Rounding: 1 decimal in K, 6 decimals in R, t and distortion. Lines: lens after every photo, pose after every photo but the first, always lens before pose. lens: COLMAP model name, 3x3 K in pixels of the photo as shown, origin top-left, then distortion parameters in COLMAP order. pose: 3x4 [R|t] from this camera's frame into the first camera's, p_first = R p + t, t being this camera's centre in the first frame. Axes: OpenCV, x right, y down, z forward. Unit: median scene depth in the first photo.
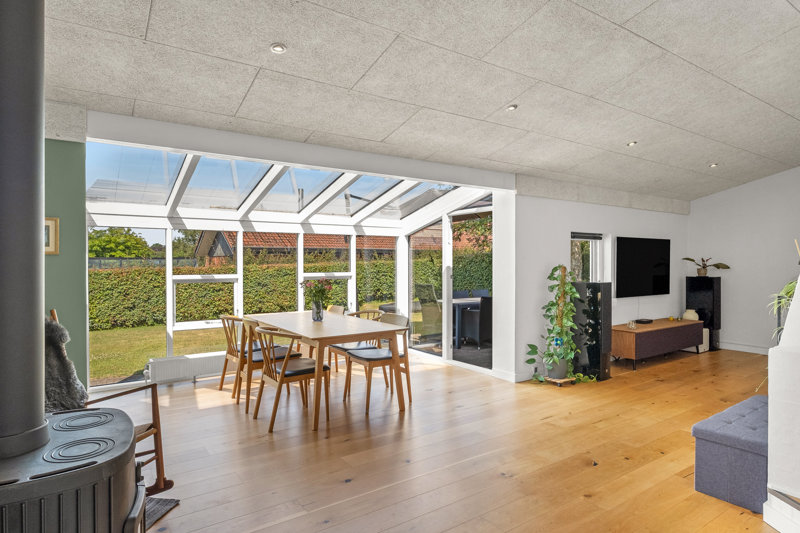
lens RADIAL K [[461.1, 0, 400.0], [0, 461.1, 266.5], [0, 0, 1]] dist [-0.007161, -0.000791]
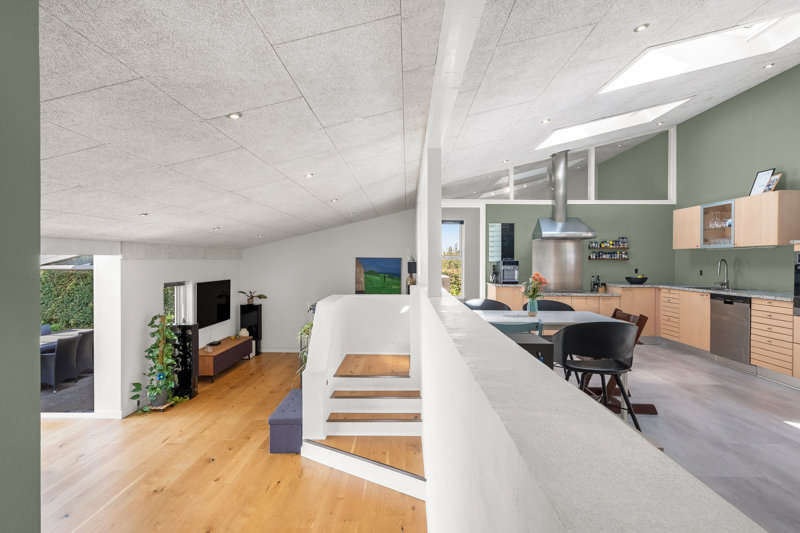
lens RADIAL K [[429.7, 0, 400.0], [0, 429.7, 266.5], [0, 0, 1]] dist [0.004601, 0.000921]
pose [[0.576347, -0.005926, 0.817184, -0.237095], [0.007180, 0.999972, 0.002187, -0.134020], [-0.817174, 0.004607, 0.576373, -0.217421]]
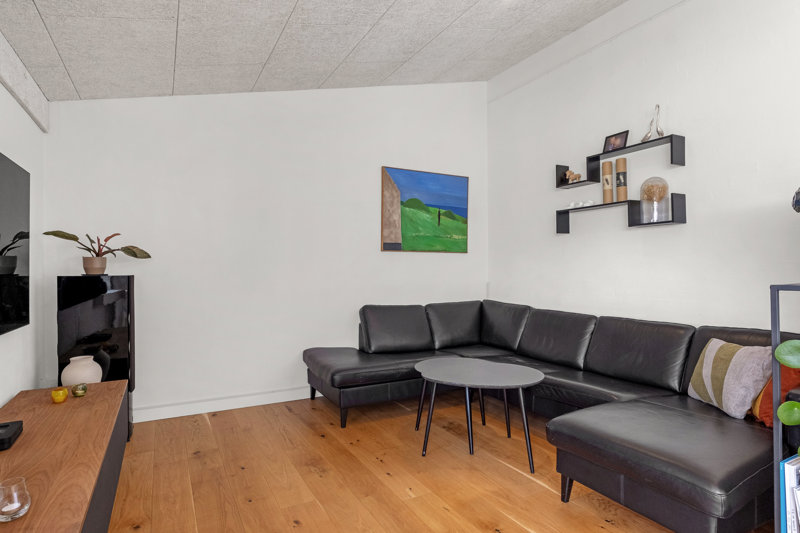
lens RADIAL K [[435.7, 0, 400.0], [0, 435.7, 266.5], [0, 0, 1]] dist [-0.002265, 0.000029]
pose [[0.102293, 0.005438, 0.994739, 0.382470], [0.016304, 0.999842, -0.007142, 0.029583], [-0.994621, 0.016949, 0.102188, 0.934784]]
